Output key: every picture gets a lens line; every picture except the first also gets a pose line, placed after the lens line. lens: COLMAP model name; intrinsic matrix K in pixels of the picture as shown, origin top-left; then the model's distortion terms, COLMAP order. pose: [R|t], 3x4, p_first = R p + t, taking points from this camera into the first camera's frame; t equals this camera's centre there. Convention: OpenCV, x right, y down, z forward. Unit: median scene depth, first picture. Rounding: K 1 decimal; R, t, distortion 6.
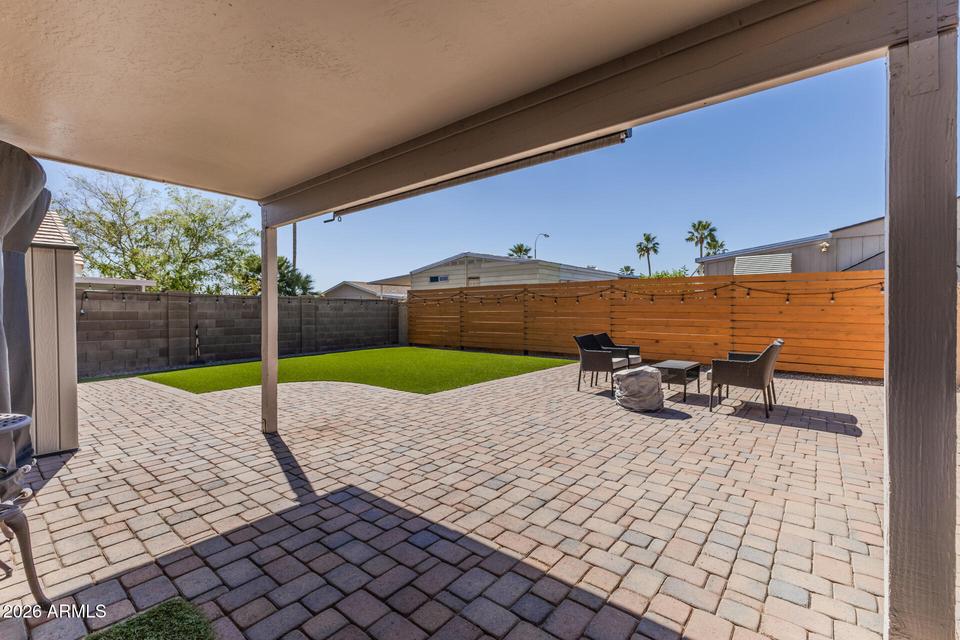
lens RADIAL K [[420.4, 0, 510.5], [0, 420.4, 311.5], [0, 0, 1]] dist [0.012543, -0.003211]
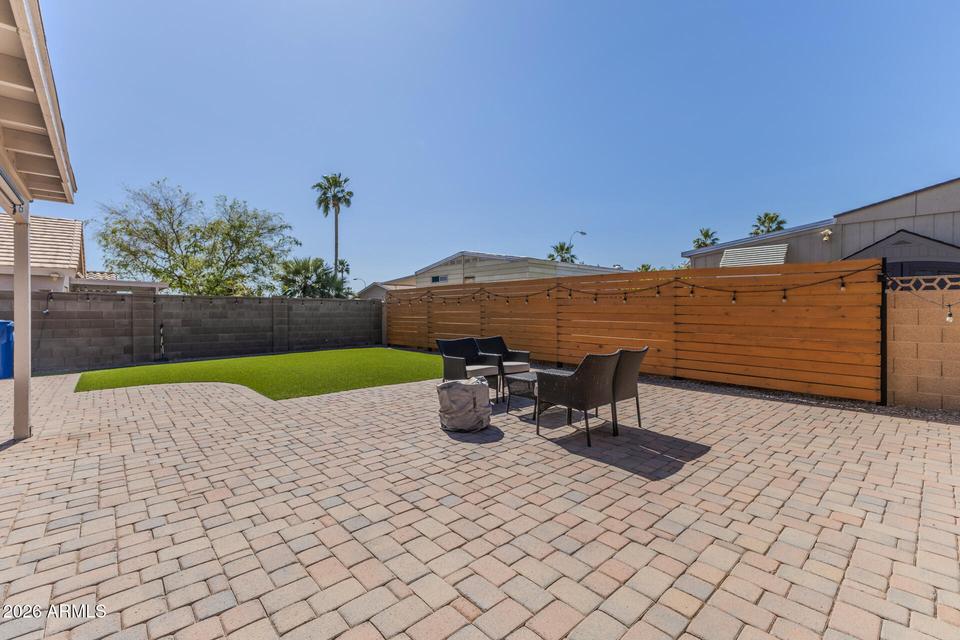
lens RADIAL K [[420.4, 0, 510.2], [0, 420.4, 311.0], [0, 0, 1]] dist [0.012543, -0.003211]
pose [[0.988345, 0.001930, -0.152219, 0.230143], [-0.002240, 0.999996, -0.001864, -0.000565], [0.152215, 0.002184, 0.988345, 0.075886]]
